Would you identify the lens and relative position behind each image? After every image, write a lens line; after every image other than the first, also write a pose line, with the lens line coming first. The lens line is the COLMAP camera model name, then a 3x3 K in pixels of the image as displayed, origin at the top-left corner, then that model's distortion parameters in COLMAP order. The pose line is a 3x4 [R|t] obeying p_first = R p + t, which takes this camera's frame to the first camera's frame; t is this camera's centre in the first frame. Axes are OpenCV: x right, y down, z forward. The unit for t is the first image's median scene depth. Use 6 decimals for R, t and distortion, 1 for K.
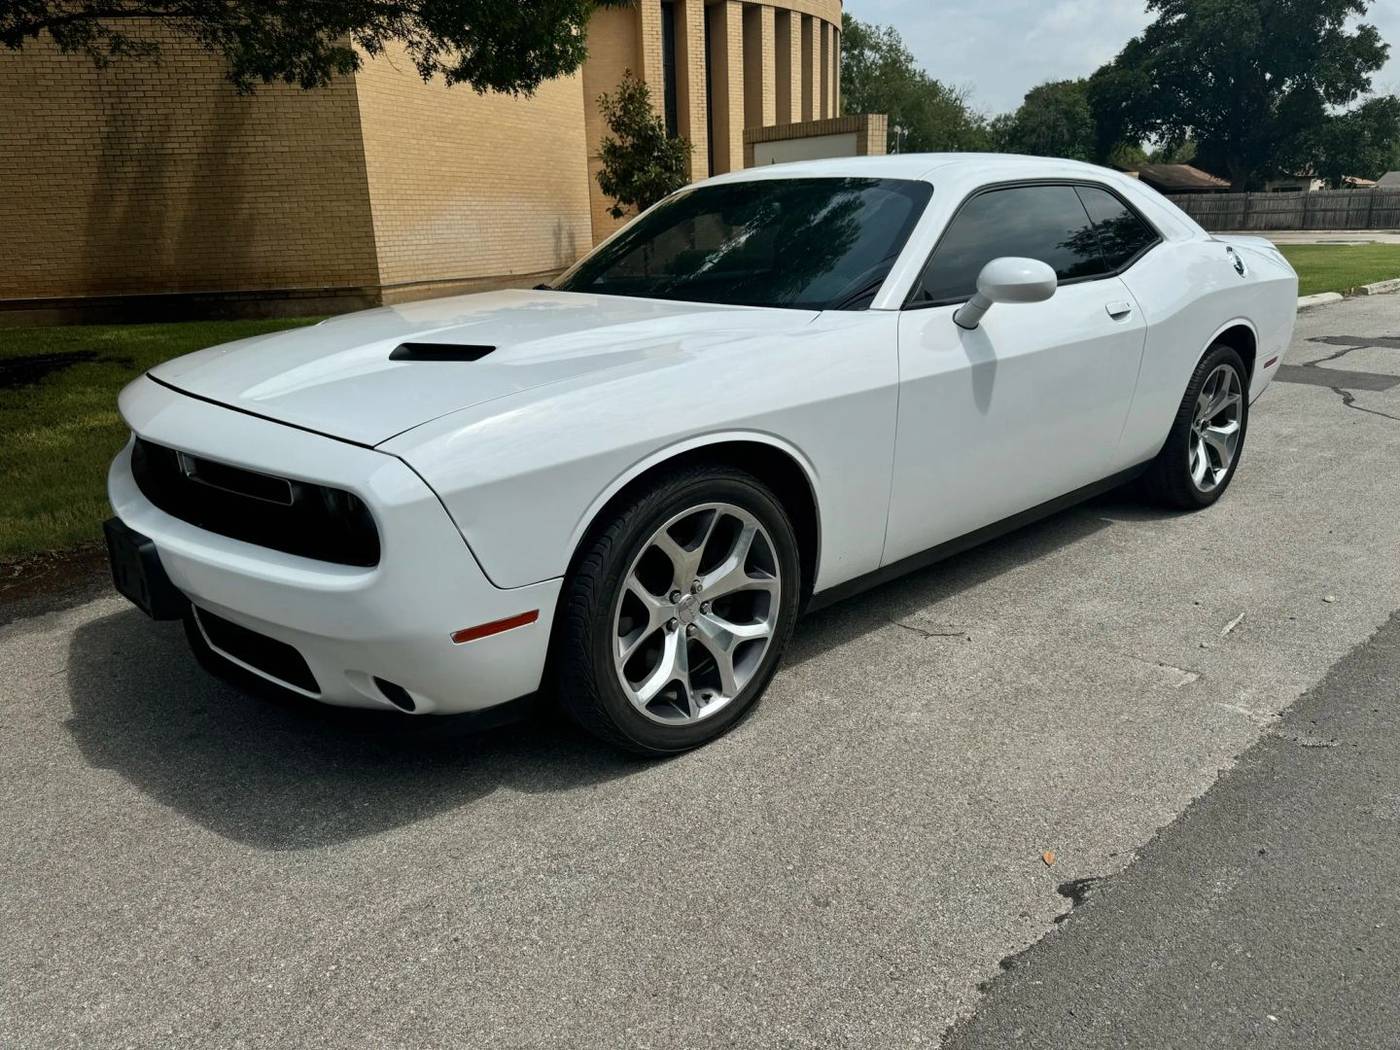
lens RADIAL K [[1036.0, 0, 703.7], [0, 1036.0, 530.8], [0, 0, 1]] dist [-0.002515, -0.002831]
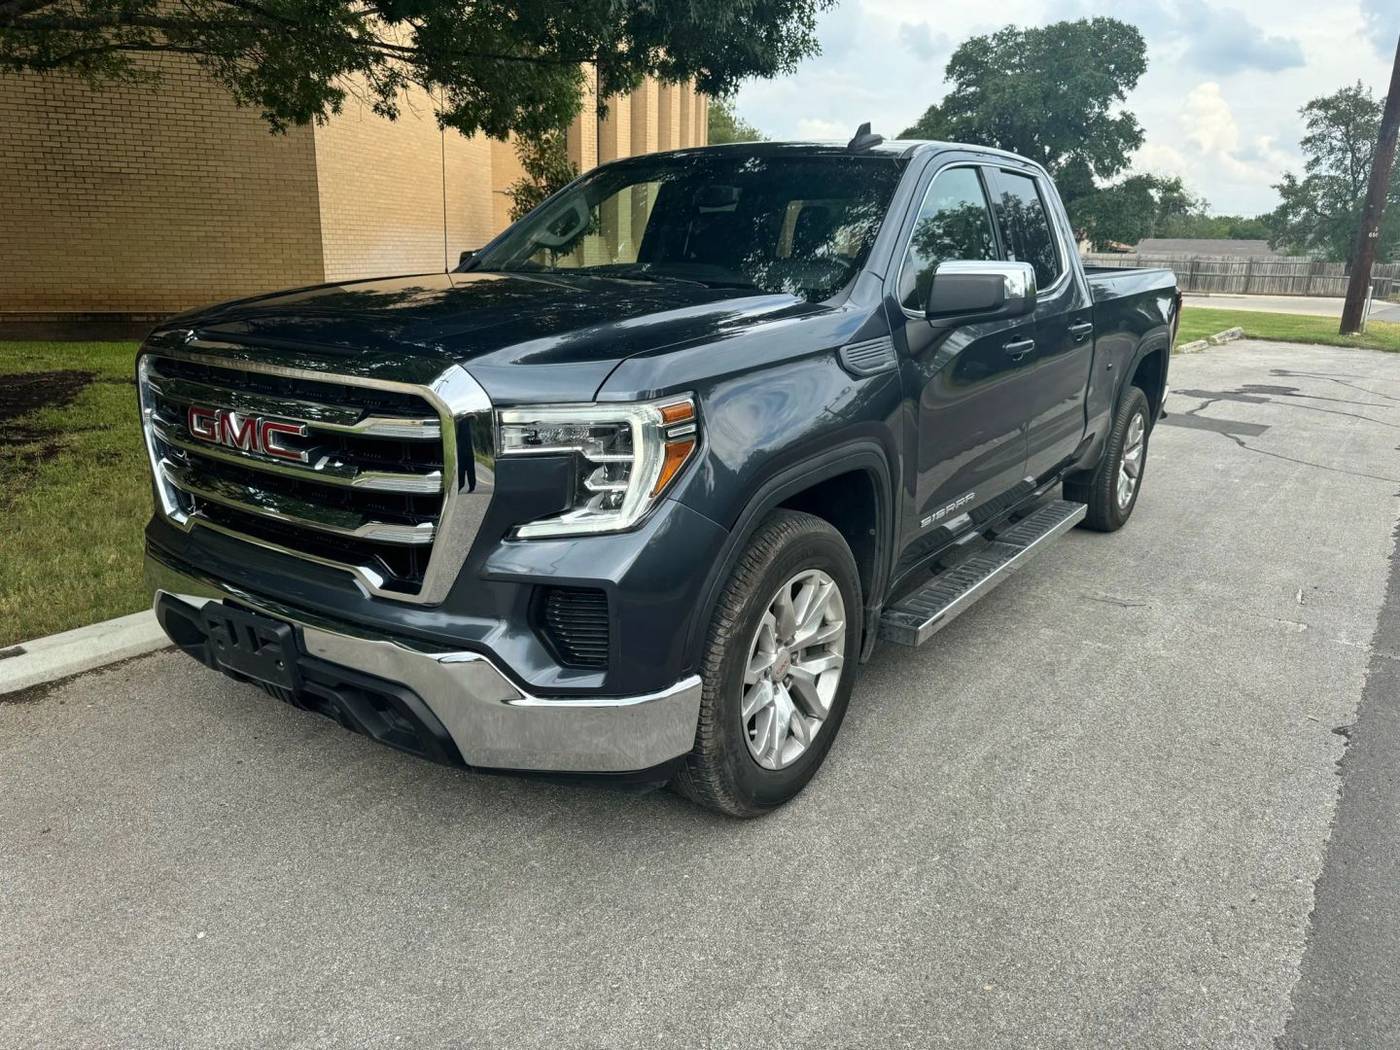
lens RADIAL K [[1036.0, 0, 703.7], [0, 1036.0, 530.8], [0, 0, 1]] dist [-0.002515, -0.002831]
pose [[0.980397, -0.000156, 0.197030, -0.149980], [0.005064, 0.999689, -0.024409, 0.006594], [-0.196965, 0.024929, 0.980094, -0.072864]]
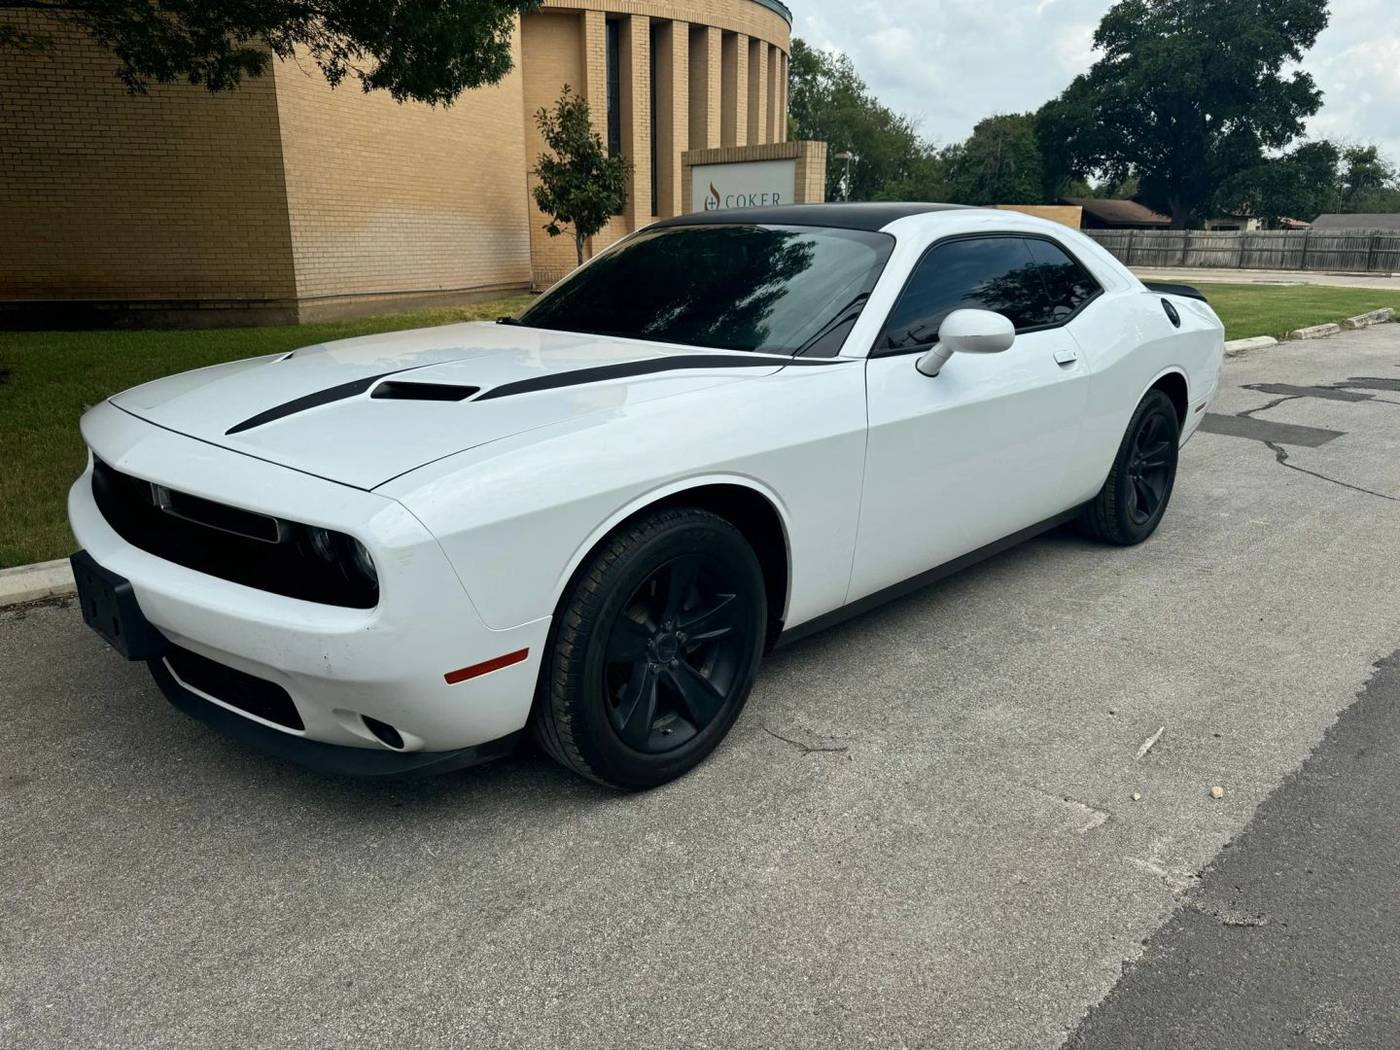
lens RADIAL K [[1036.5, 0, 700.8], [0, 1036.5, 520.6], [0, 0, 1]] dist [0.000330, -0.006065]
pose [[0.998694, 0.022036, 0.046093, 0.020395], [-0.020896, 0.999467, -0.025083, -0.015814], [-0.046622, 0.024087, 0.998622, 0.032452]]
